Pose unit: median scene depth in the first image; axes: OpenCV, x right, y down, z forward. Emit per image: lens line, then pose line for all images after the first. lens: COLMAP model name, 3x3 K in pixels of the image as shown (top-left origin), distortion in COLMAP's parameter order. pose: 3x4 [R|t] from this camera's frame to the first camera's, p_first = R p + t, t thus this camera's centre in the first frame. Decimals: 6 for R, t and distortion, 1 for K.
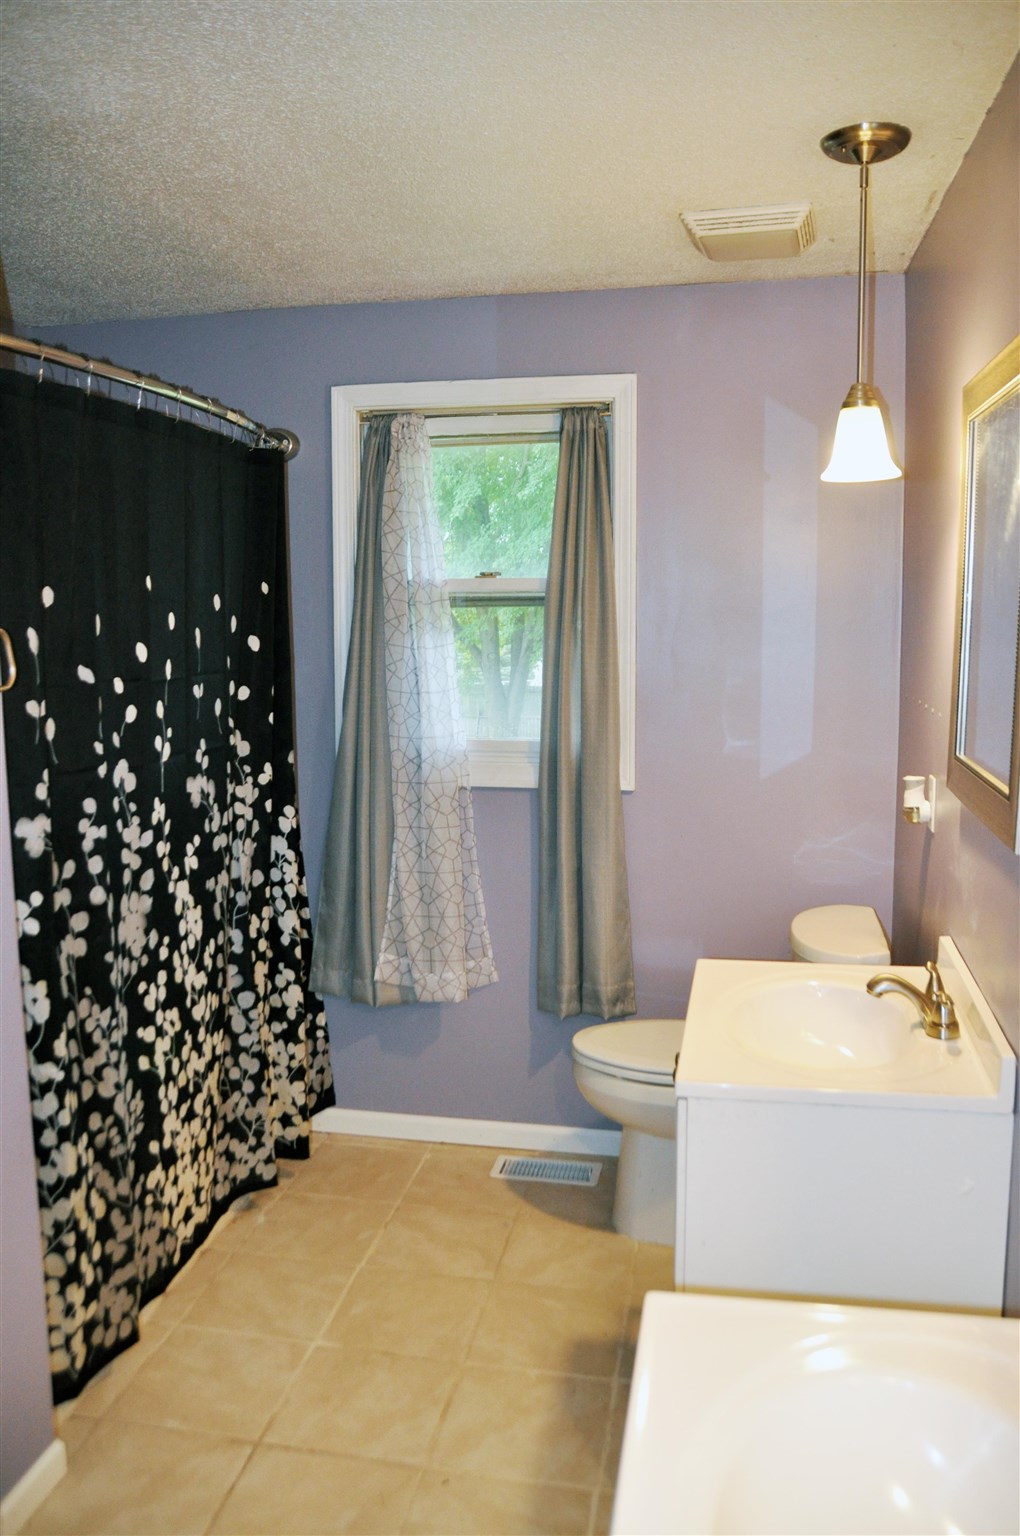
lens RADIAL K [[1217.9, 0, 510.0], [0, 1217.9, 768.0], [0, 0, 1]] dist [-0.145210, 0.141505]
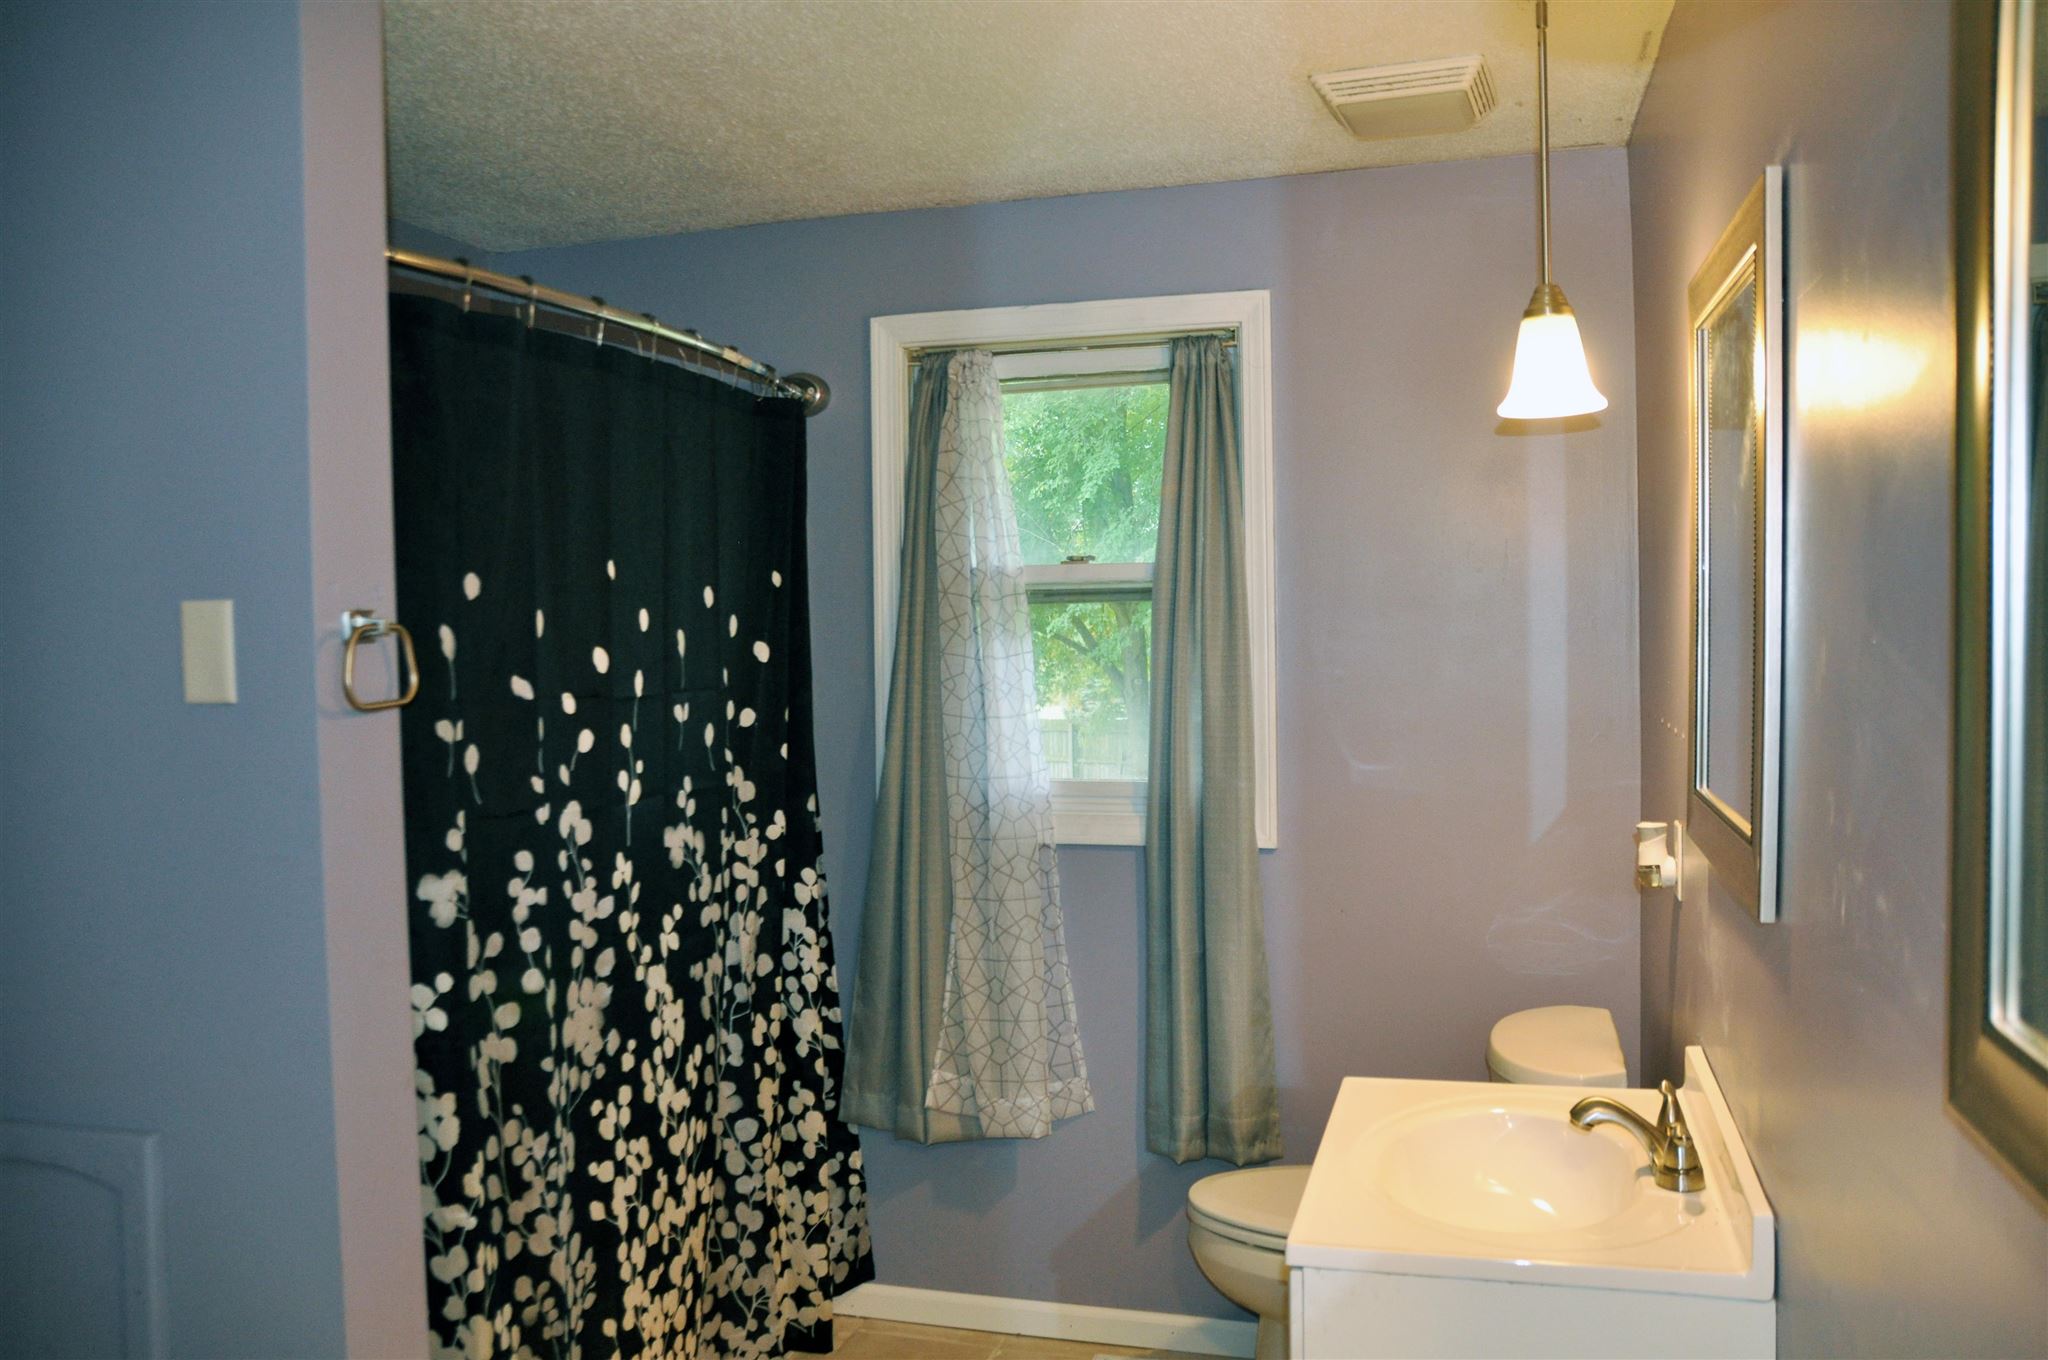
lens RADIAL K [[1623.8, 0, 1024.4], [0, 1623.8, 677.6], [0, 0, 1]] dist [-0.145210, 0.141505]
pose [[0.996013, -0.009076, -0.088750, 0.042293], [0.000535, 0.995402, -0.095784, 0.010355], [0.089211, 0.095355, 0.991438, 0.012242]]
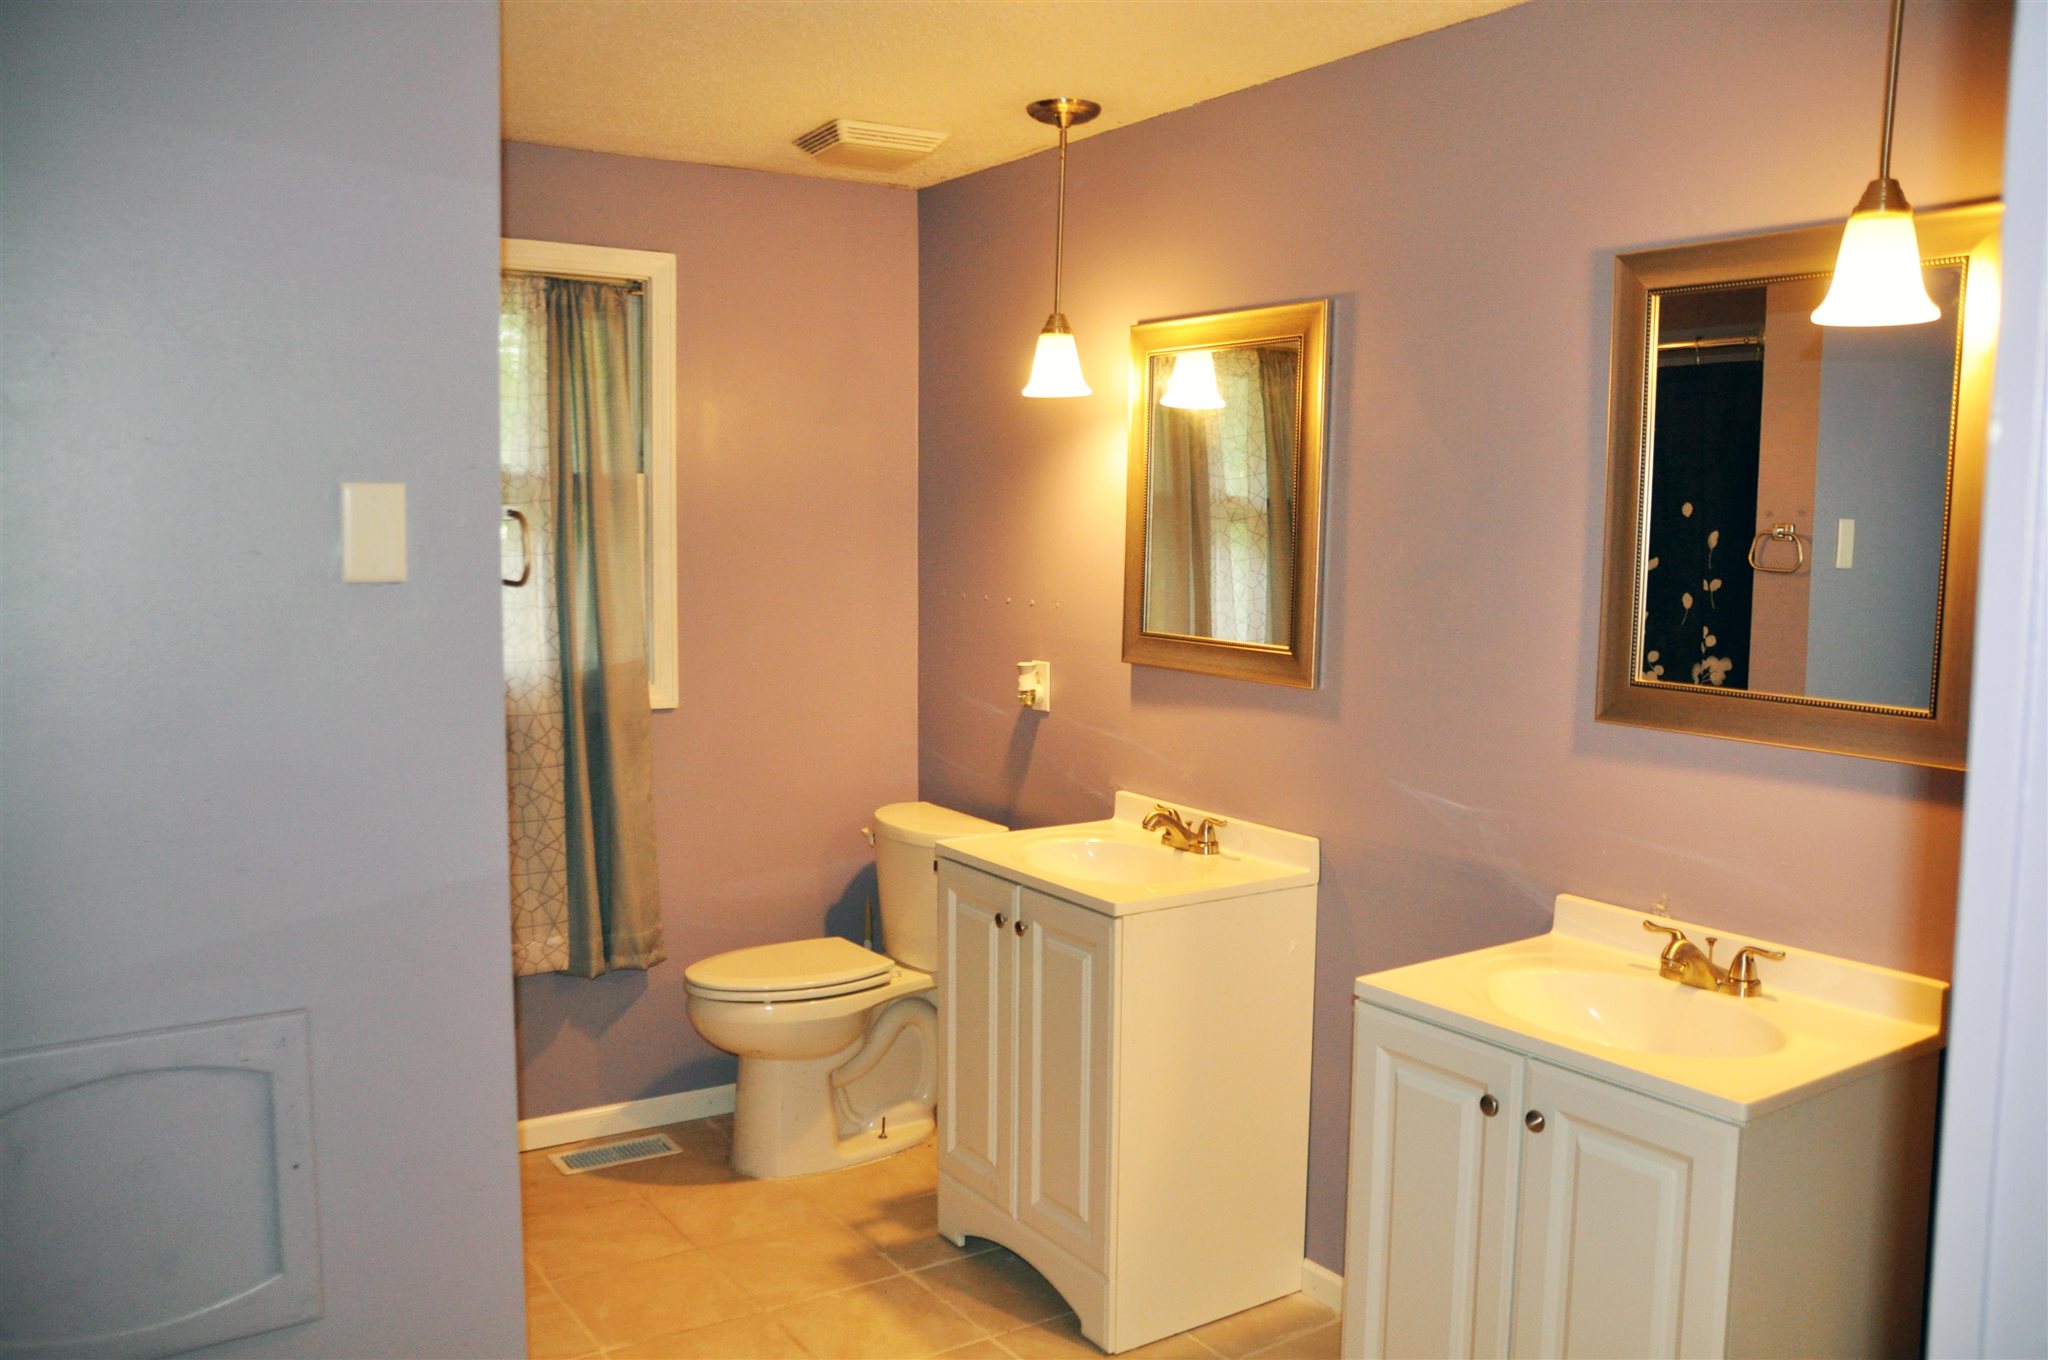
lens RADIAL K [[1623.8, 0, 1024.4], [0, 1623.8, 677.6], [0, 0, 1]] dist [-0.145210, 0.141505]
pose [[0.708347, -0.053548, 0.703831, -0.627685], [0.077065, 0.997025, -0.001705, 0.020420], [-0.701645, 0.055449, 0.710366, -0.048032]]
